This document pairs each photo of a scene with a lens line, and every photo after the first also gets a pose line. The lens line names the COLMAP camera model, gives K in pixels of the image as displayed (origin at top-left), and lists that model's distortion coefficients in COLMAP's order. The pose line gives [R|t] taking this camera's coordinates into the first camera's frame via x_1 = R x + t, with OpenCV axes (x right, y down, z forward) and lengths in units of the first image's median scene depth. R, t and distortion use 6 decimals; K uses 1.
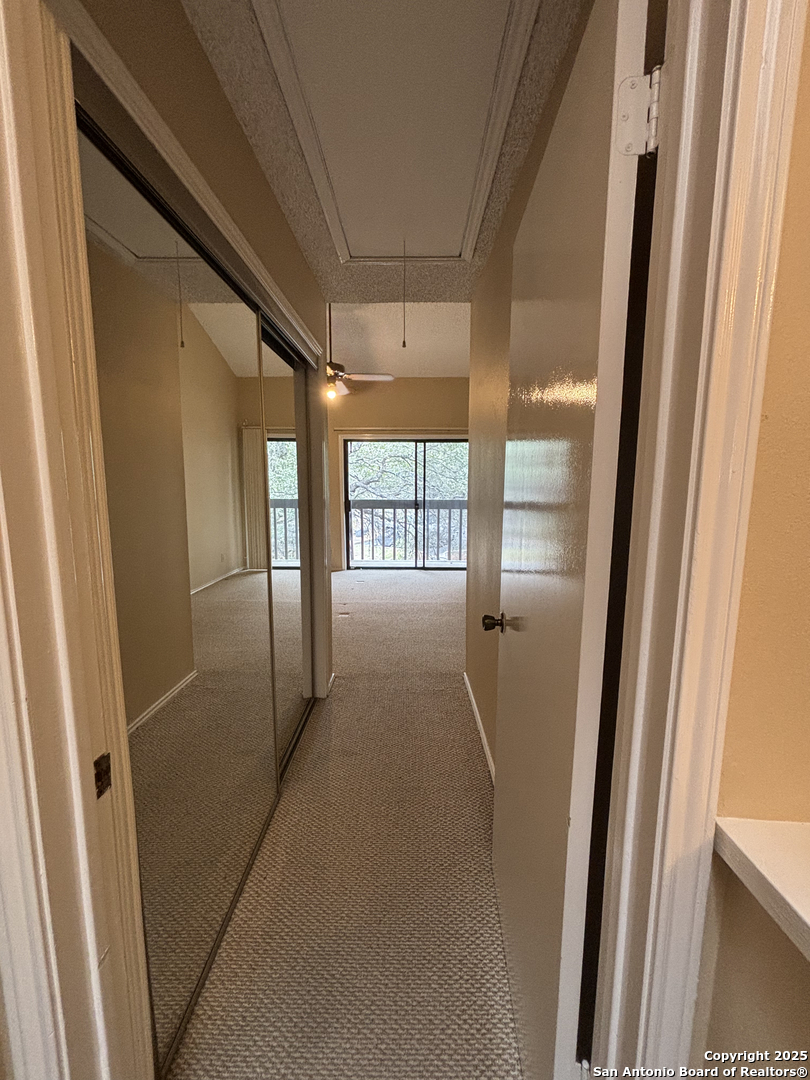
lens RADIAL K [[433.4, 0, 407.5], [0, 433.4, 544.3], [0, 0, 1]] dist [0.000709, 0.000379]
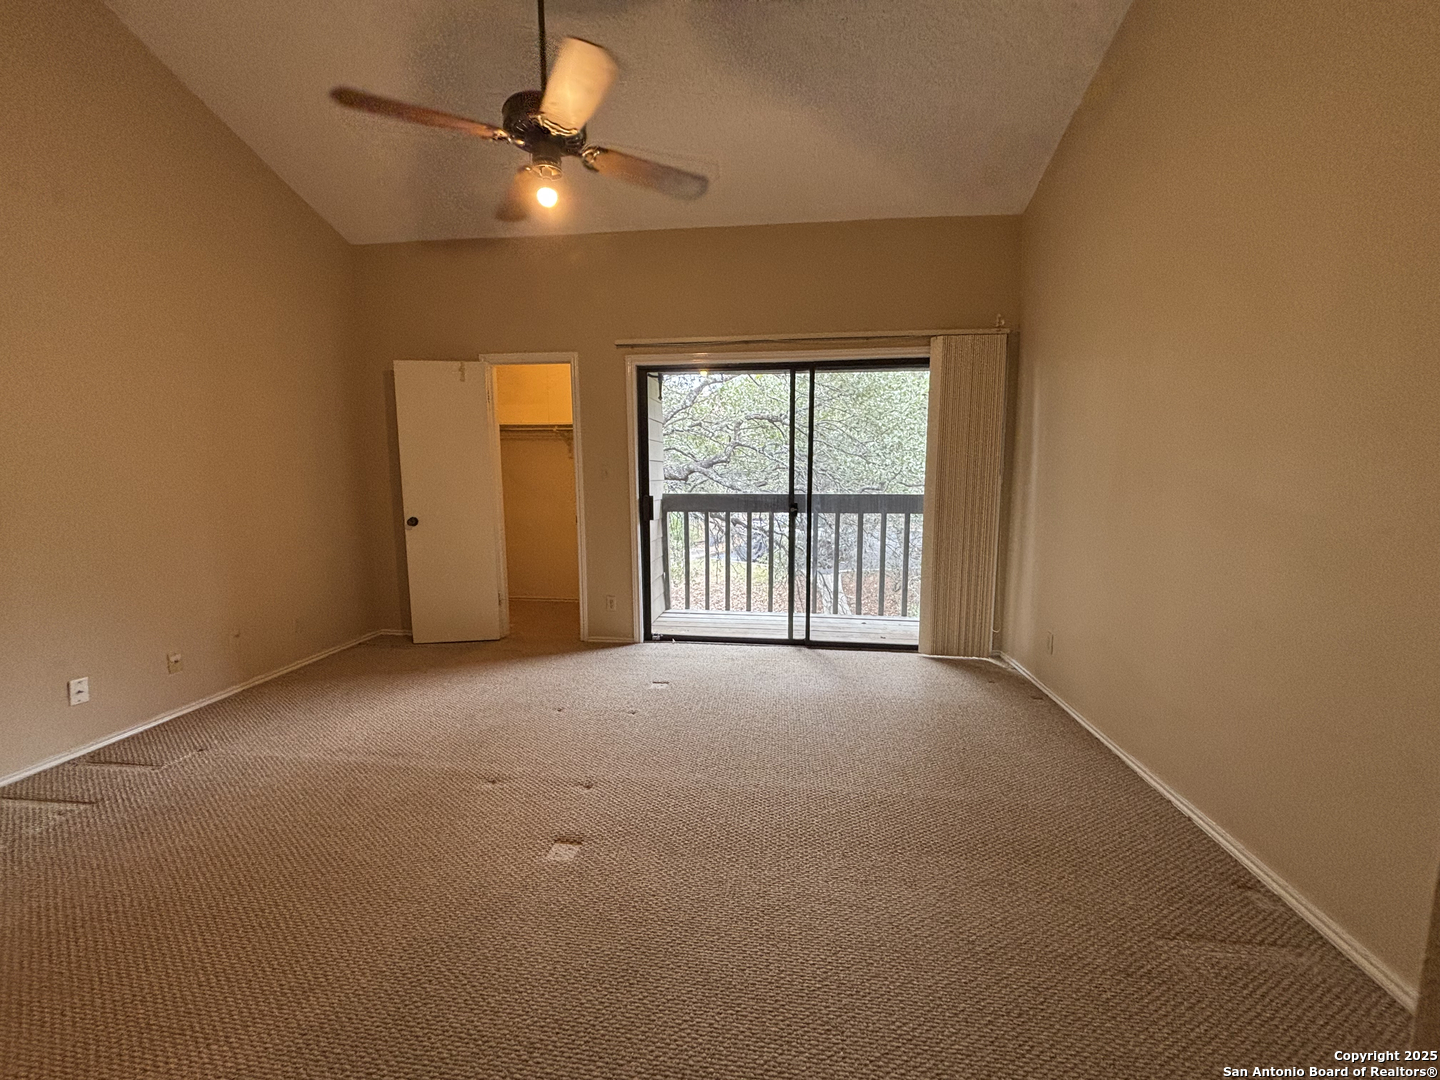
lens RADIAL K [[577.9, 0, 721.4], [0, 577.9, 536.1], [0, 0, 1]] dist [0.000709, 0.000379]
pose [[0.994476, 0.009398, -0.104539, 0.008394], [-0.012347, 0.999543, -0.027599, -0.035569], [0.104231, 0.028738, 0.994138, 0.333196]]
